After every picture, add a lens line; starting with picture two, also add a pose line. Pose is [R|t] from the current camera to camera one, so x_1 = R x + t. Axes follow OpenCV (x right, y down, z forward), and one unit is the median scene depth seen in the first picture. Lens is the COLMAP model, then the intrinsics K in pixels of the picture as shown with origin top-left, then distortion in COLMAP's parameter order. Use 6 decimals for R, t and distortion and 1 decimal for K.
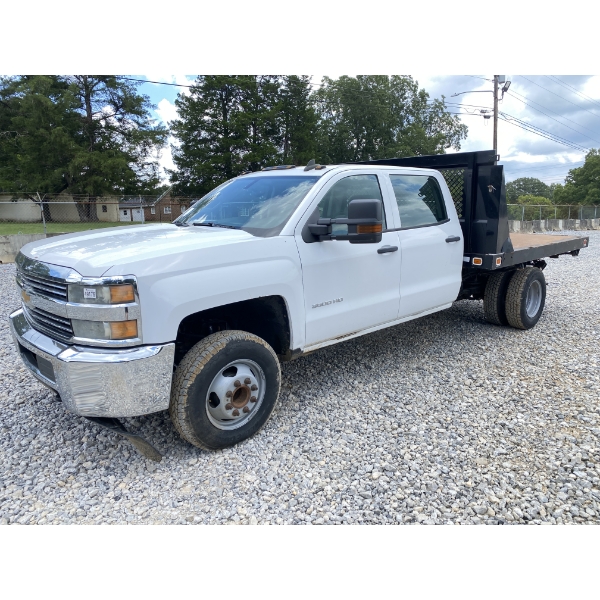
lens RADIAL K [[454.1, 0, 302.0], [0, 454.1, 292.3], [0, 0, 1]] dist [0.004477, 0.003582]
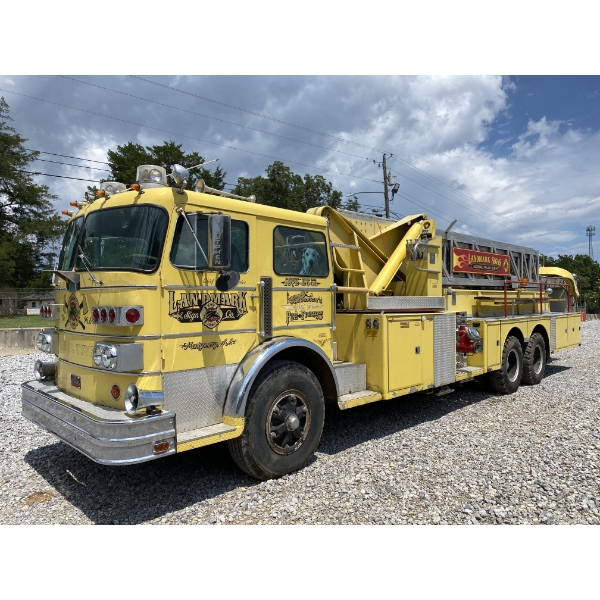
lens RADIAL K [[454.1, 0, 294.1], [0, 454.1, 302.6], [0, 0, 1]] dist [0.004477, 0.003582]
pose [[0.992620, 0.002018, 0.121246, 0.061422], [0.019359, 0.984402, -0.174867, -0.010645], [-0.119708, 0.175924, 0.977098, 0.036863]]
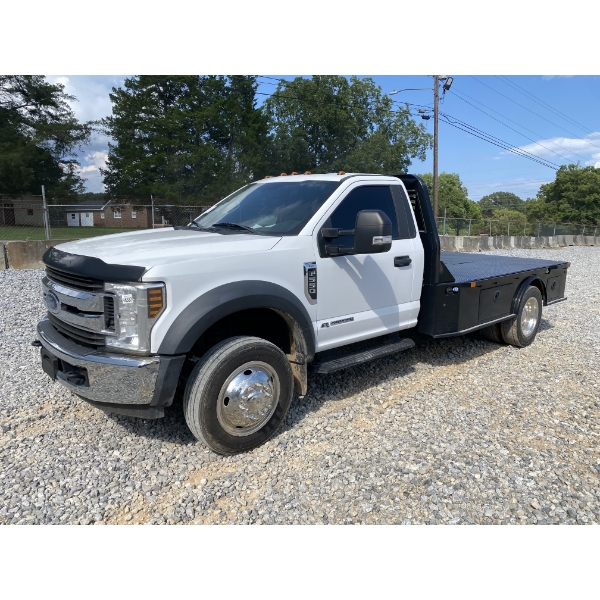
lens RADIAL K [[450.8, 0, 305.8], [0, 450.8, 293.2], [0, 0, 1]] dist [0.014725, -0.003867]
pose [[0.998838, 0.017397, 0.044950, 0.096777], [-0.016718, 0.999741, -0.015452, -0.021527], [-0.045207, 0.014682, 0.998870, 0.101083]]
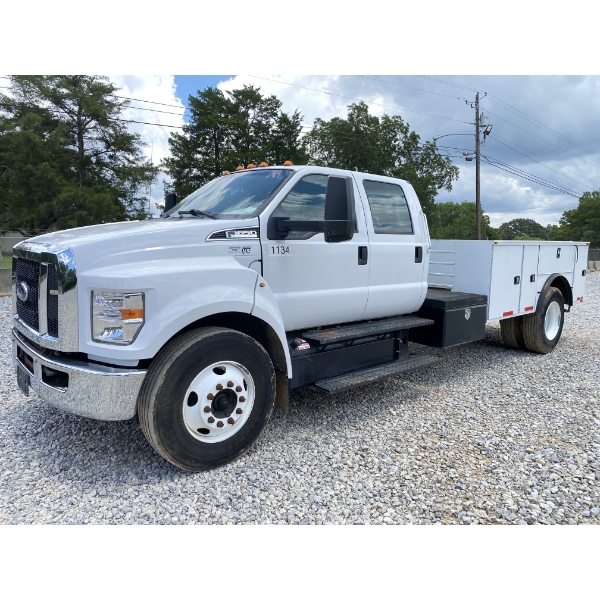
lens RADIAL K [[454.1, 0, 295.3], [0, 454.1, 296.4], [0, 0, 1]] dist [0.004477, 0.003582]
pose [[0.999789, 0.017908, -0.010108, 0.026669], [-0.018568, 0.997411, -0.069477, -0.004872], [0.008838, 0.069650, 0.997532, 0.012988]]
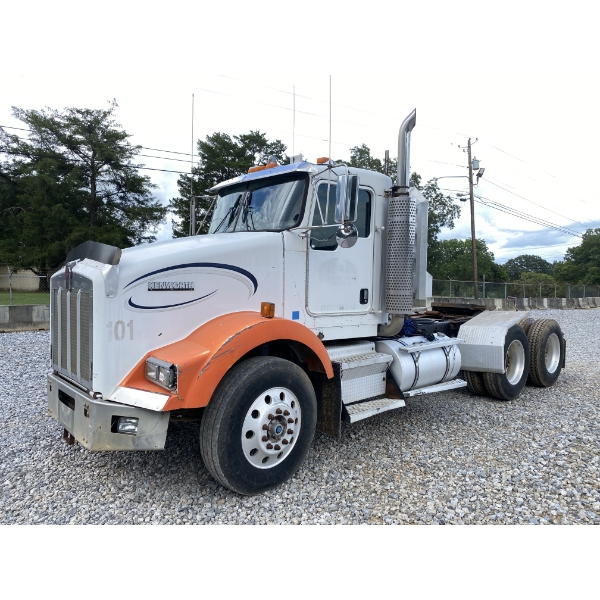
lens RADIAL K [[454.1, 0, 298.2], [0, 454.1, 294.3], [0, 0, 1]] dist [0.004477, 0.003582]
pose [[0.999611, 0.015973, -0.022884, 0.037556], [-0.019280, 0.988116, -0.152495, -0.003710], [0.020177, 0.152877, 0.988039, -0.002188]]
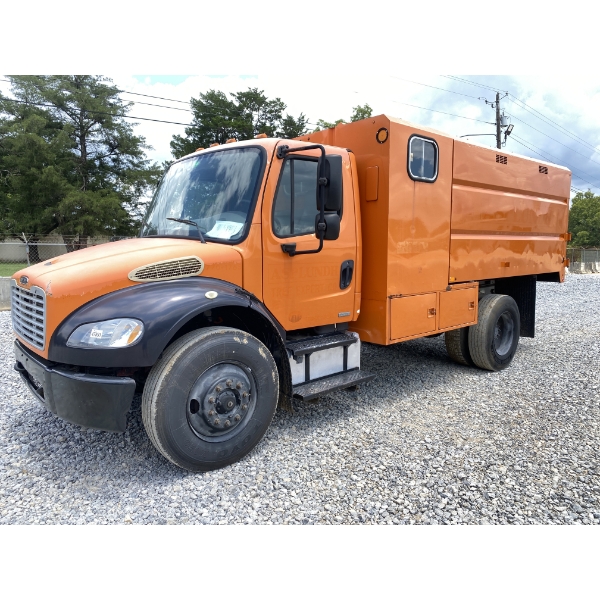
lens RADIAL K [[454.1, 0, 298.2], [0, 454.1, 293.8], [0, 0, 1]] dist [0.004477, 0.003582]
pose [[0.999858, 0.004005, 0.016364, -0.016579], [-0.002635, 0.996555, -0.082891, -0.008710], [-0.016639, 0.082836, 0.996424, 0.033588]]
